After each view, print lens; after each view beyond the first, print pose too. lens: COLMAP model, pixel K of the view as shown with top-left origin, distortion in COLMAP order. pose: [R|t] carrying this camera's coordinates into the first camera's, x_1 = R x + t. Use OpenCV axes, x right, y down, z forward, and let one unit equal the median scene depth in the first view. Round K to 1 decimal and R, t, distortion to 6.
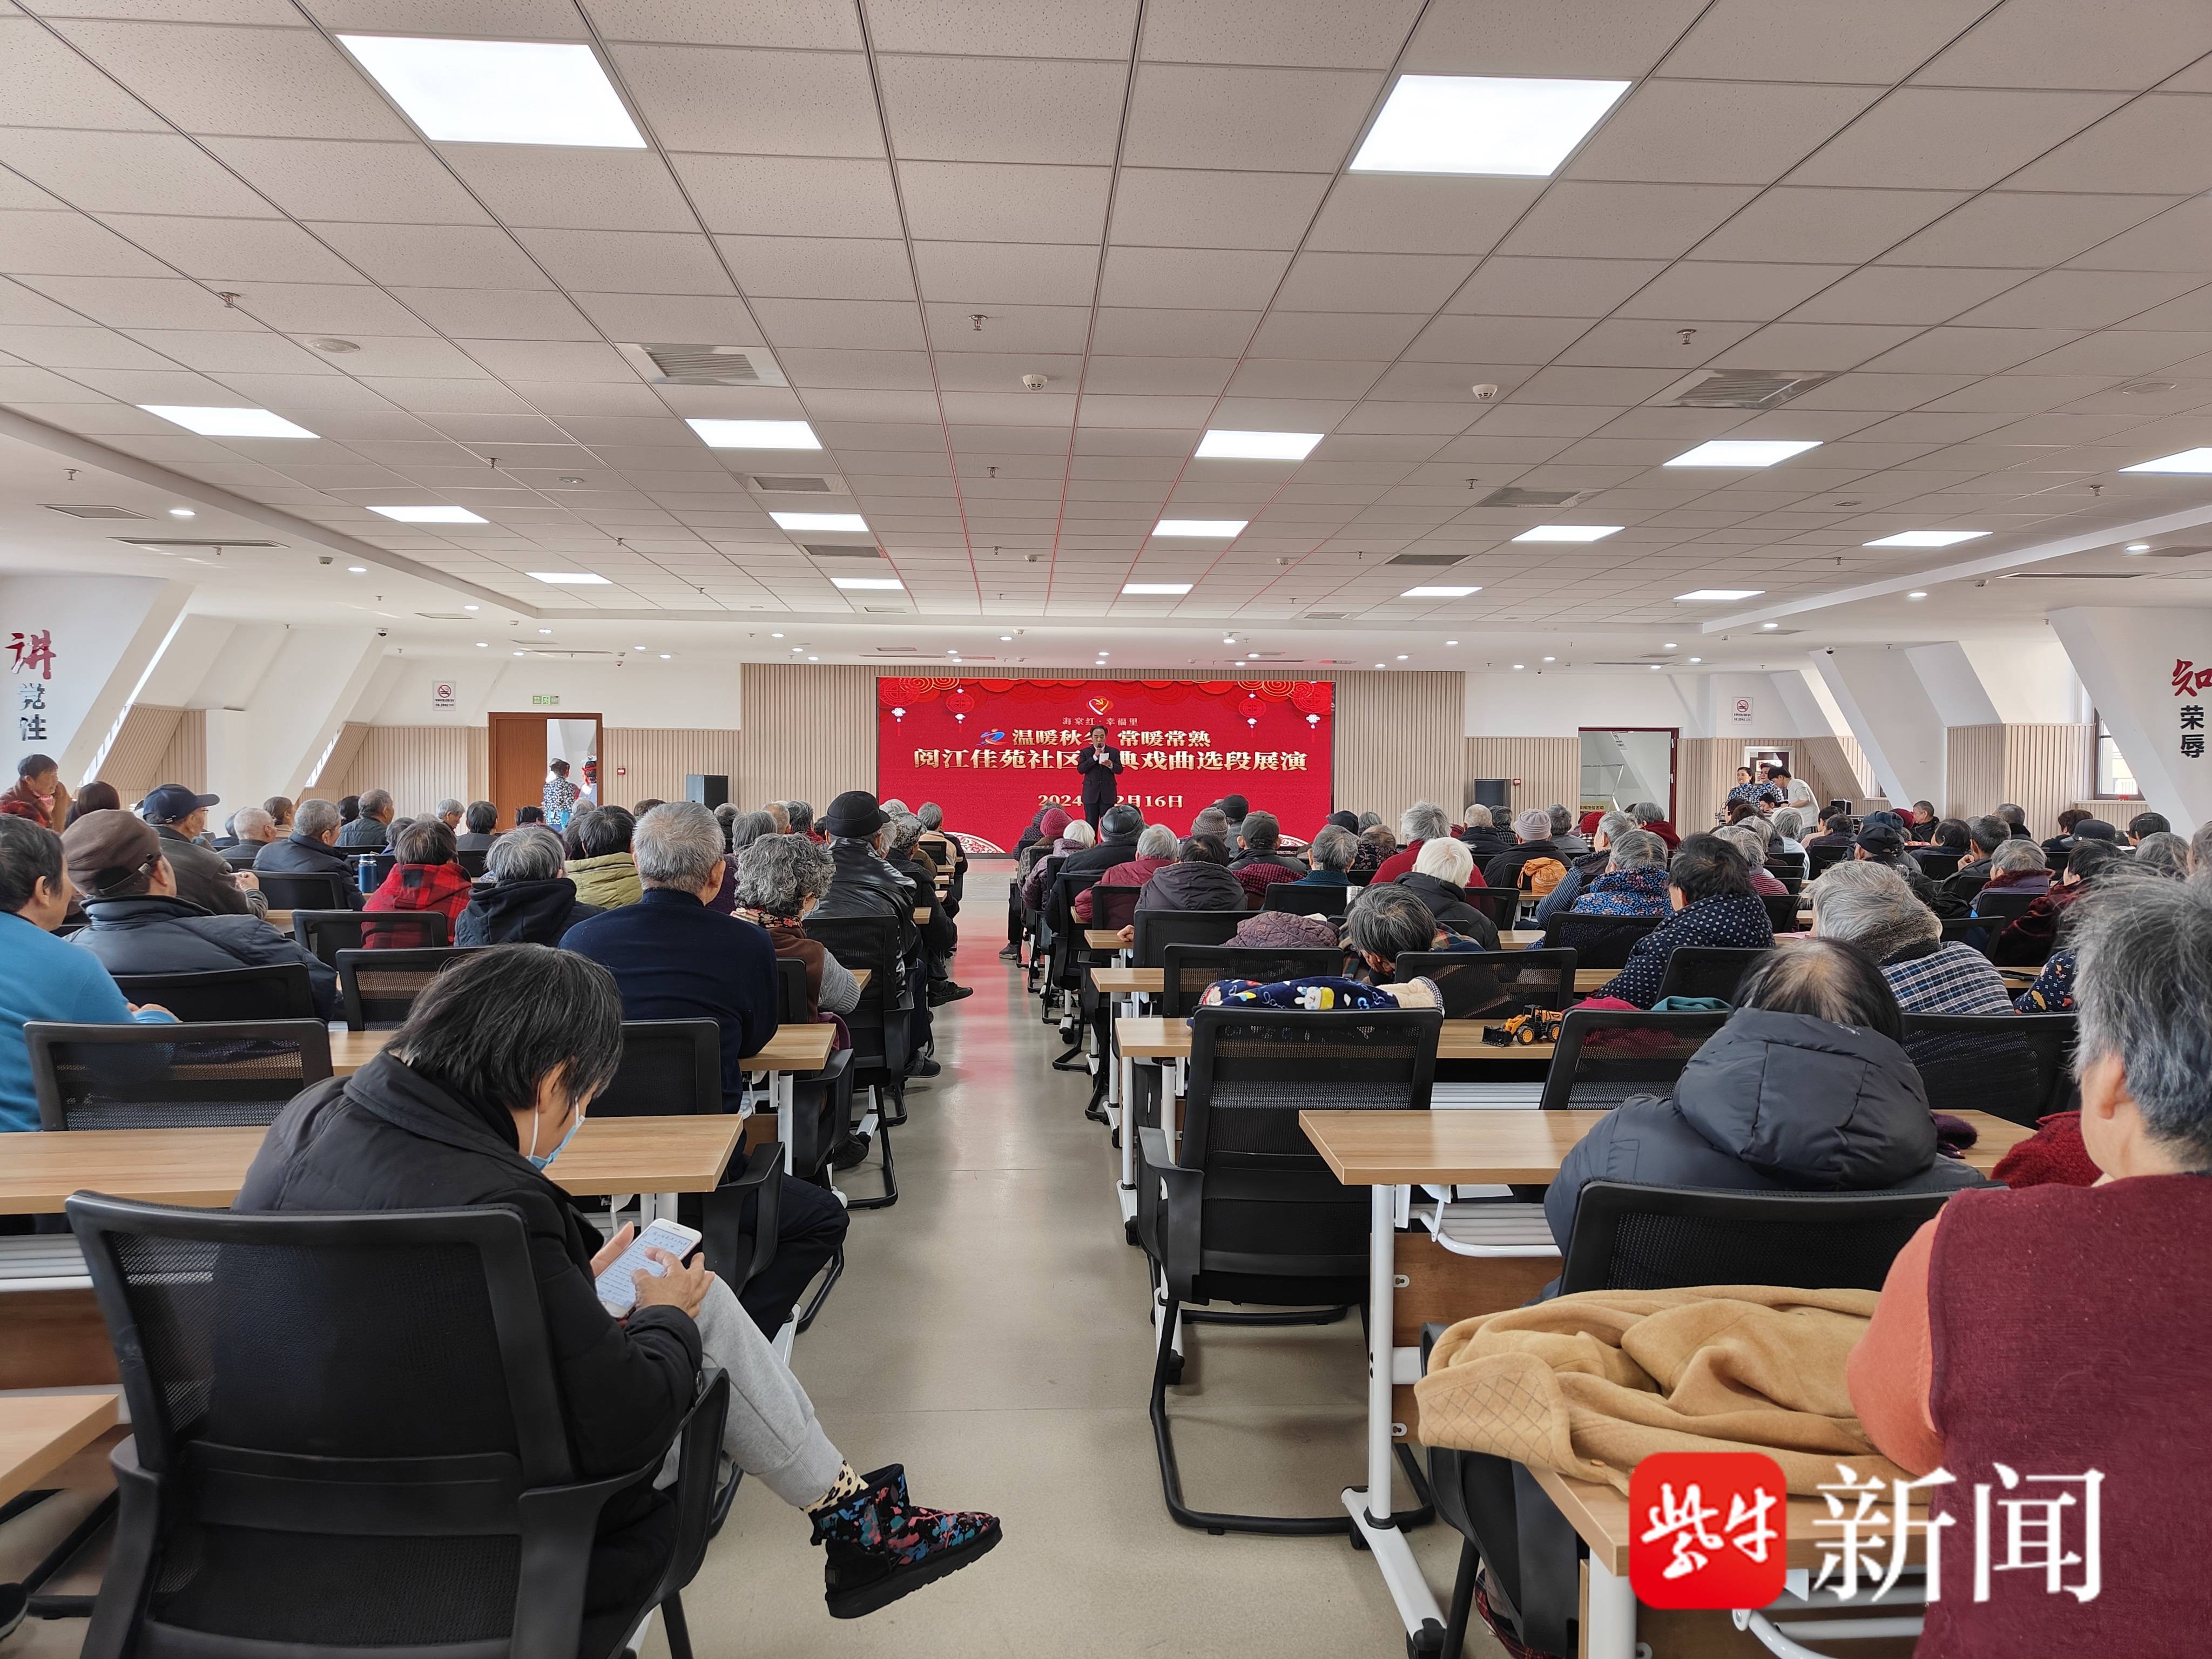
lens RADIAL K [[1533.2, 0, 1102.8], [0, 1533.2, 847.4], [0, 0, 1]] dist [0.030203, -0.014788]
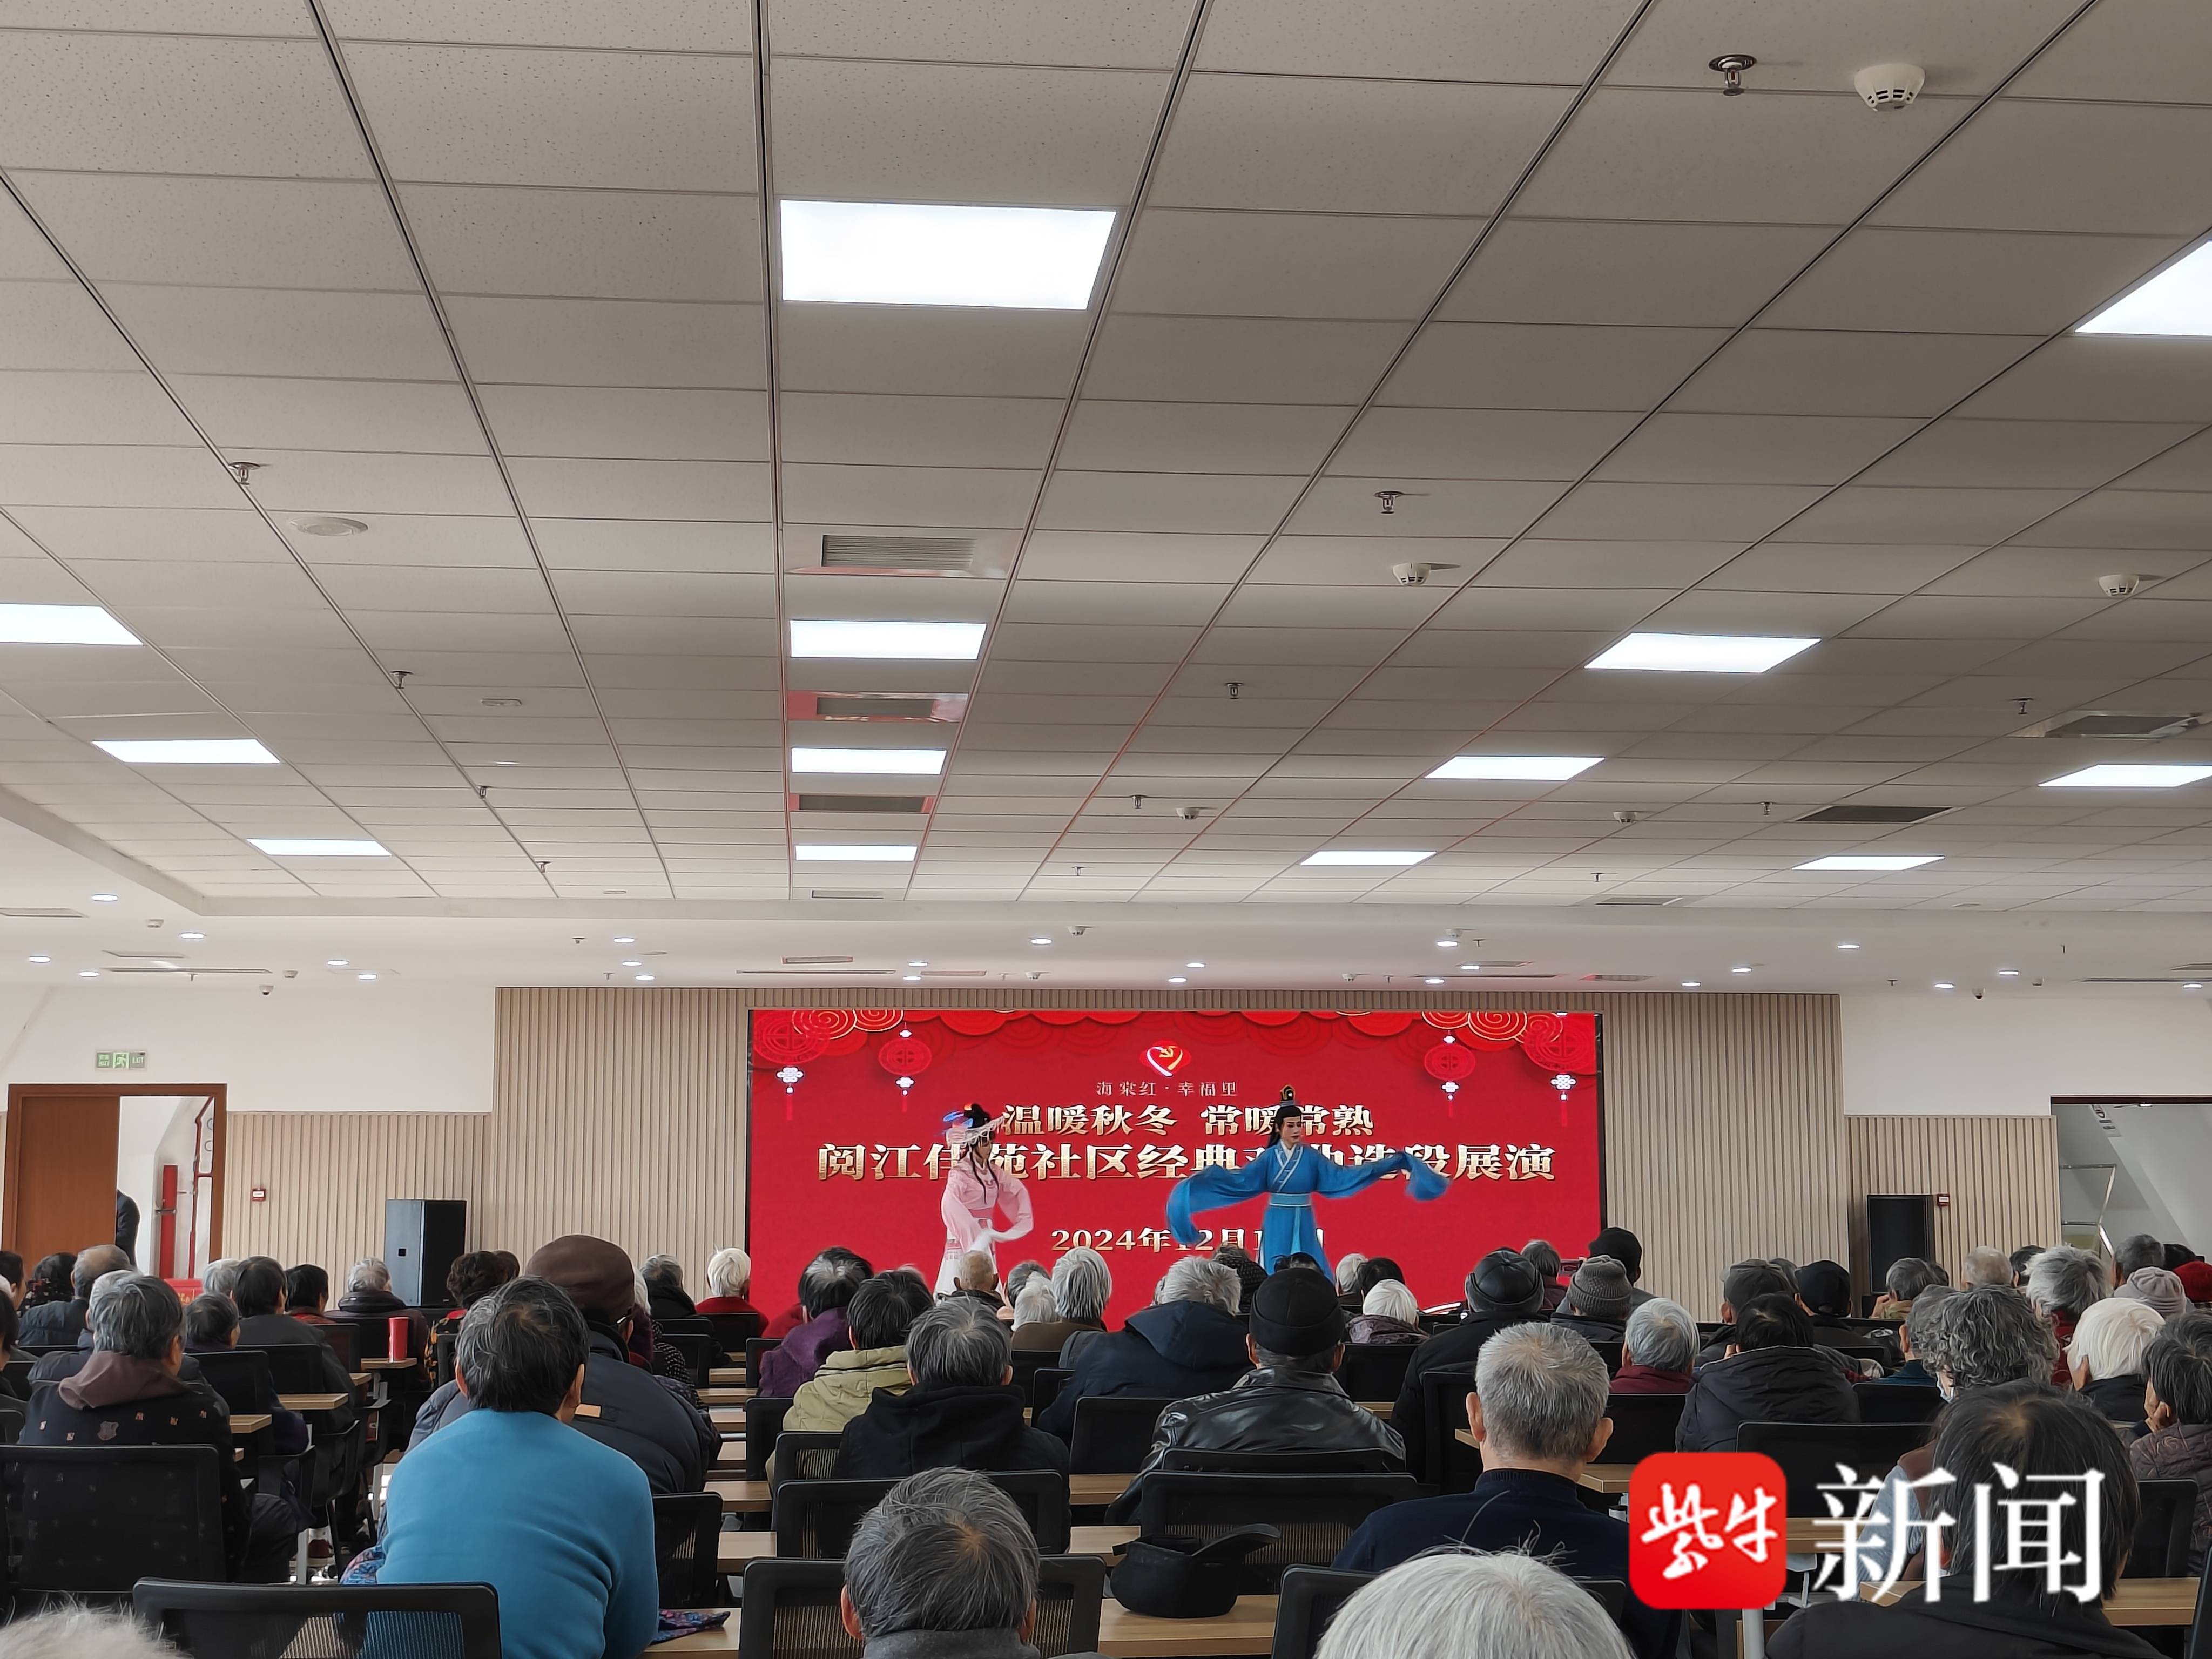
lens RADIAL K [[3052.7, 0, 1102.1], [0, 3052.7, 823.1], [0, 0, 1]] dist [0.073672, 0.000000]
pose [[0.999151, -0.003471, 0.041045, -0.095842], [0.010157, 0.986439, -0.163814, 0.000784], [-0.039920, 0.164092, 0.985637, -0.090606]]
